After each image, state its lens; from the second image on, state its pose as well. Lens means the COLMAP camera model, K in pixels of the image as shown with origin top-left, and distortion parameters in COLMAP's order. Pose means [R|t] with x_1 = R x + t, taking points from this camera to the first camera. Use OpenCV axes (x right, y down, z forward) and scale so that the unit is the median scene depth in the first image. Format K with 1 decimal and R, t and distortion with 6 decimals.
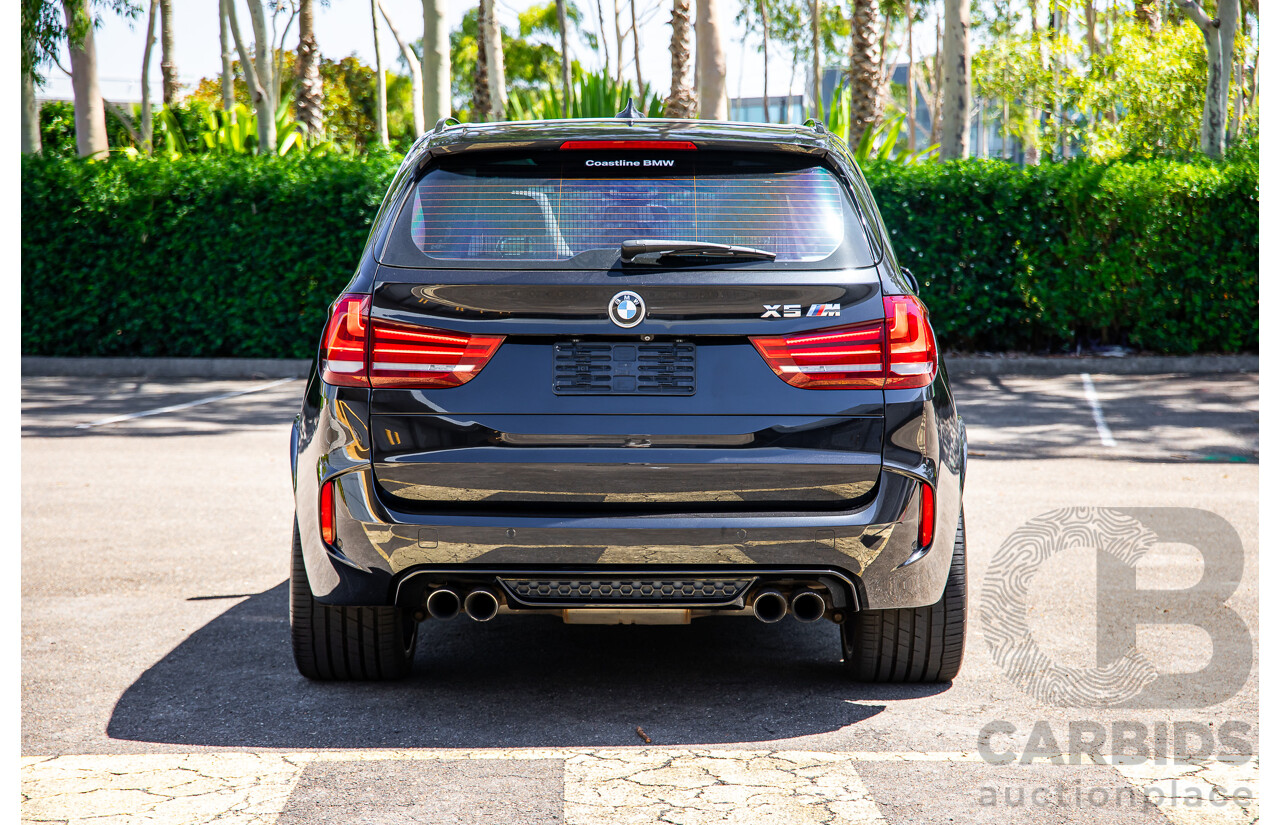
lens RADIAL K [[2242.5, 0, 644.1], [0, 2242.5, 443.5], [0, 0, 1]] dist [0.240502, 0.075686]
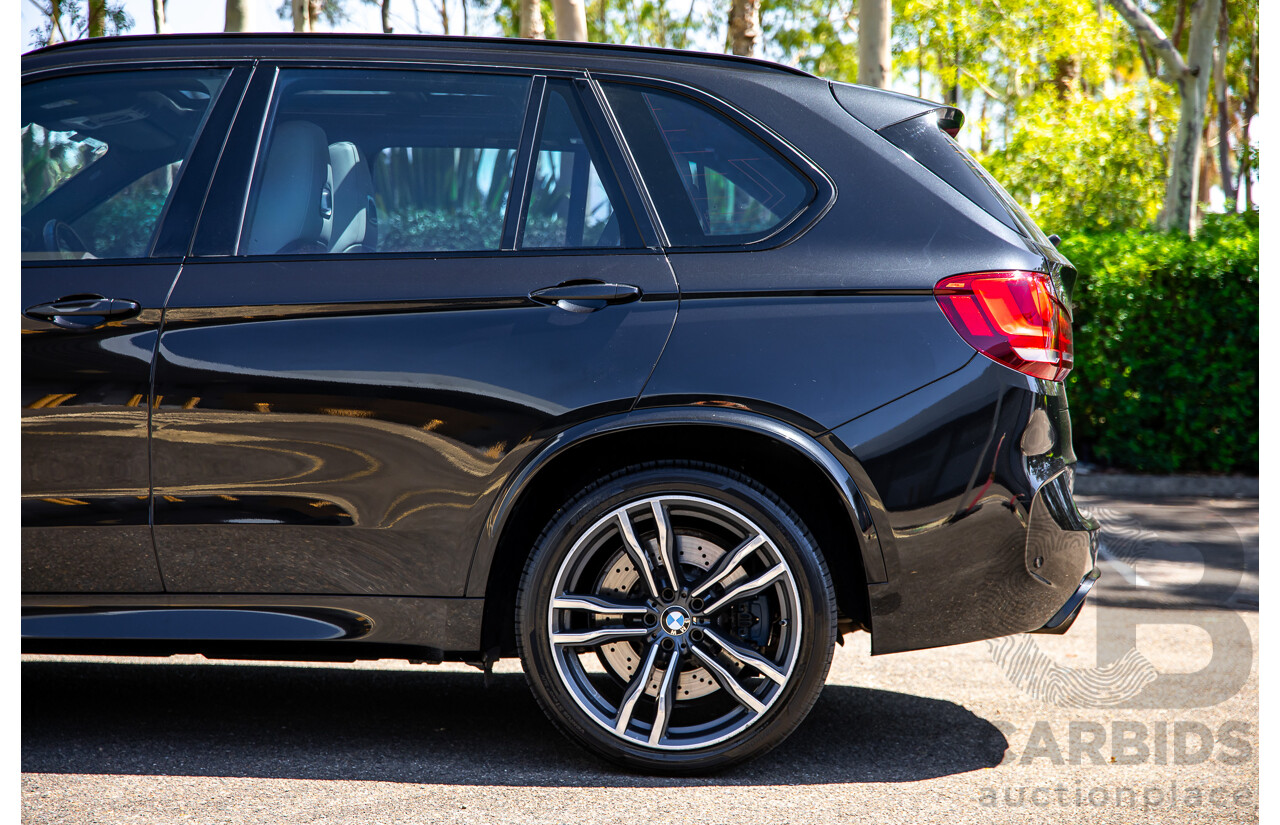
lens RADIAL K [[2250.9, 0, 641.9], [0, 2250.9, 444.4], [0, 0, 1]] dist [0.236037, 0.168783]
pose [[0.996757, 0.026481, 0.075993, -0.005040], [-0.021965, 0.997977, -0.059654, 0.002309], [-0.077419, 0.057791, 0.995322, 0.210946]]
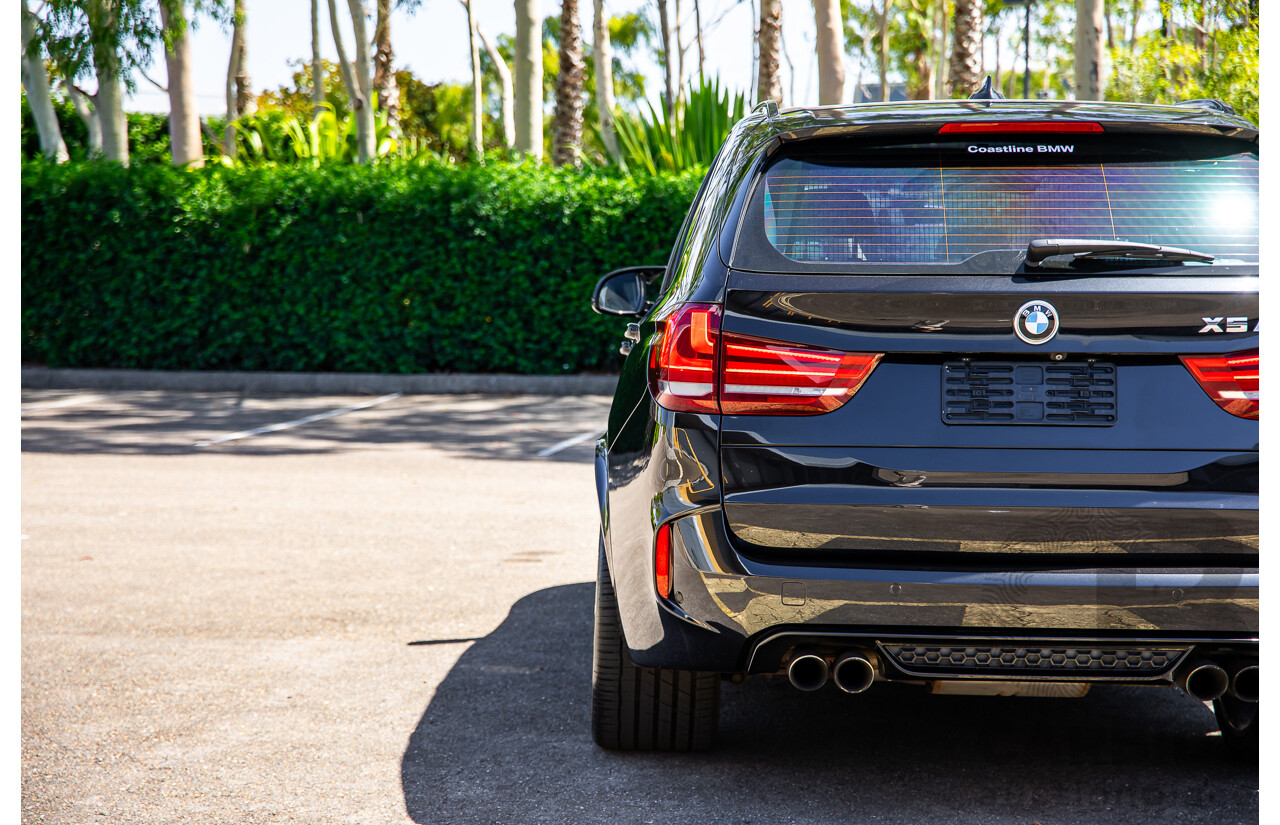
lens RADIAL K [[2242.5, 0, 644.1], [0, 2242.5, 443.5], [0, 0, 1]] dist [0.240502, 0.075686]
pose [[0.999849, 0.008208, -0.015291, -0.035976], [-0.008316, 0.999941, -0.007038, -0.001977], [0.015233, 0.007164, 0.999858, 0.040811]]
